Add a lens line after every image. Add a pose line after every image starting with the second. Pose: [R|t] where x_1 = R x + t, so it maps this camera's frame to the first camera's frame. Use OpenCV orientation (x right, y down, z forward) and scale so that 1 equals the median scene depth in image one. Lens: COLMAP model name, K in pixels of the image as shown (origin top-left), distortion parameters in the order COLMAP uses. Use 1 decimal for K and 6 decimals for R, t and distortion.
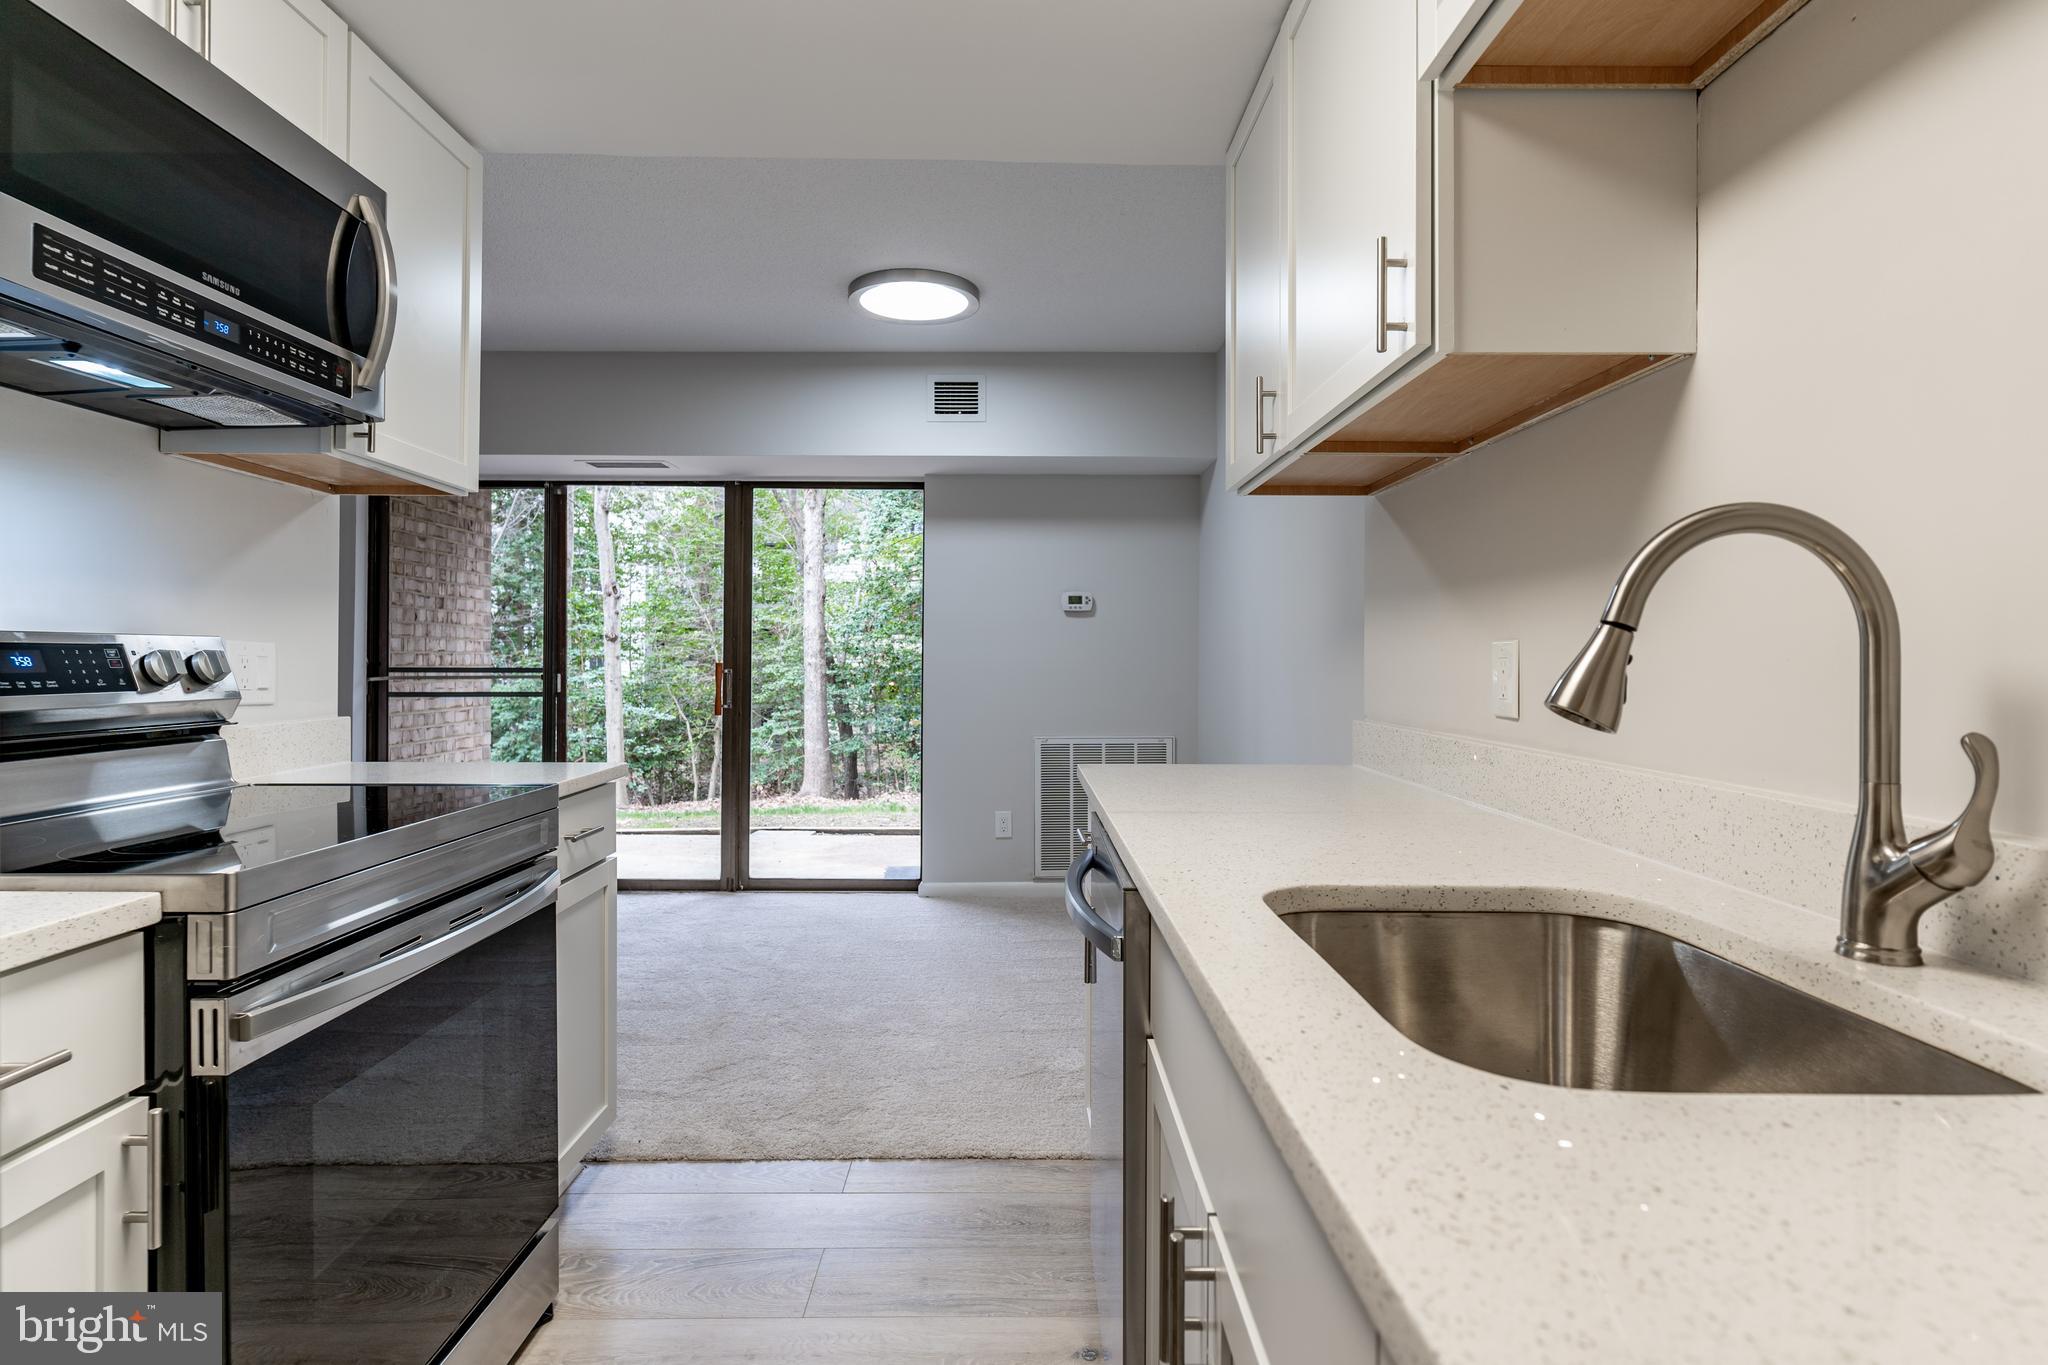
lens RADIAL K [[1036.4, 0, 1019.2], [0, 1036.4, 662.5], [0, 0, 1]] dist [-0.001912, 0.000117]
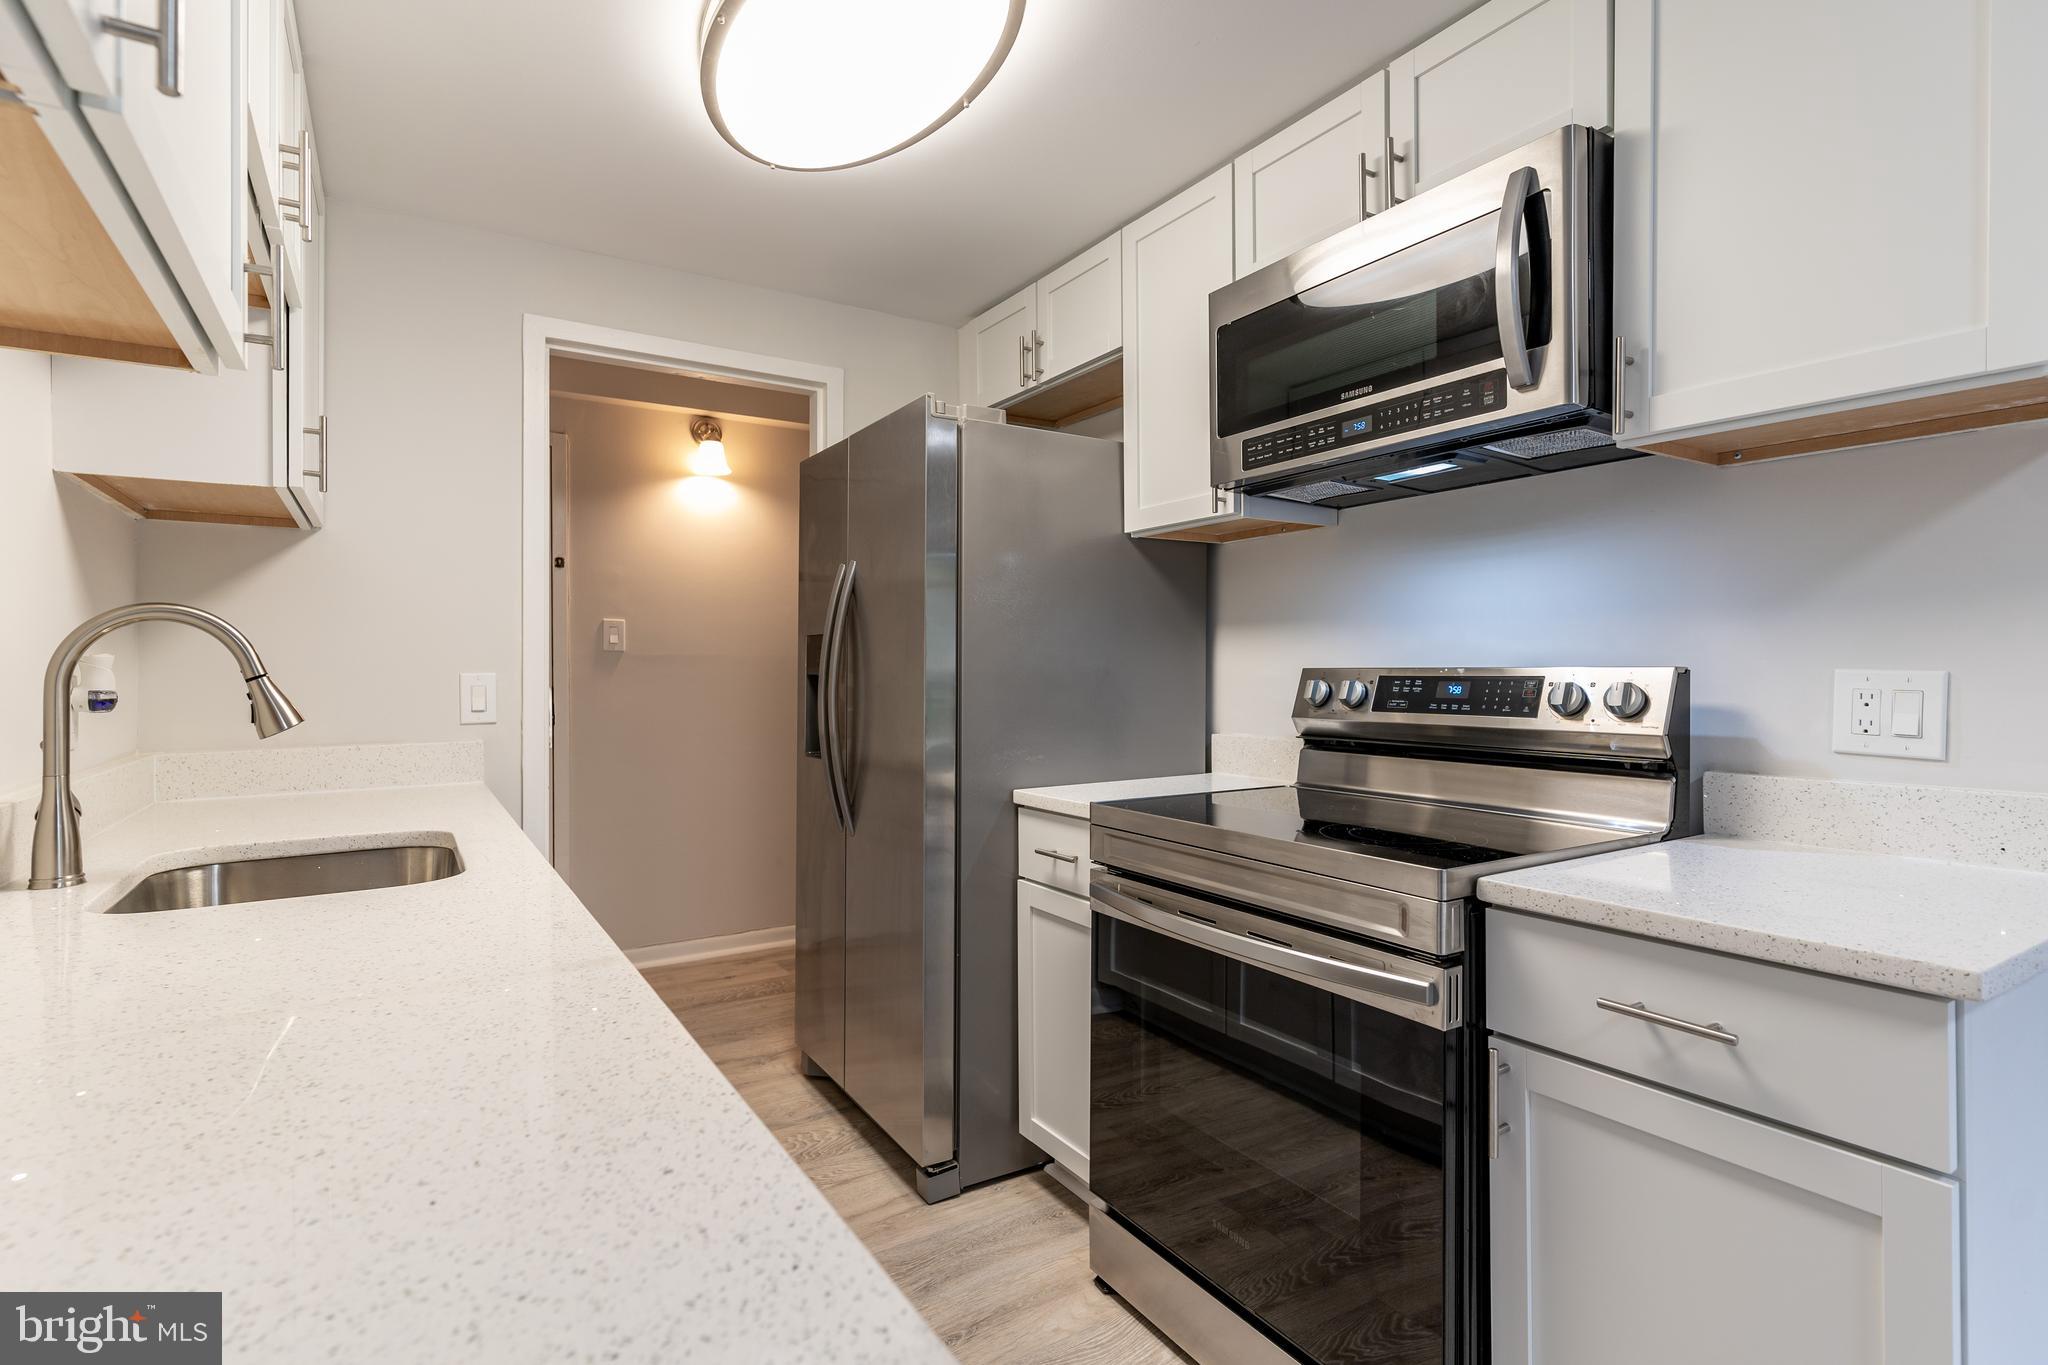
lens RADIAL K [[976.4, 0, 1015.9], [0, 976.4, 669.0], [0, 0, 1]] dist [0.004723, -0.003826]
pose [[-0.845601, -0.000123, -0.533815, 0.062827], [-0.001200, 0.999998, 0.001669, -0.008744], [0.533813, 0.002052, -0.845600, 0.519145]]
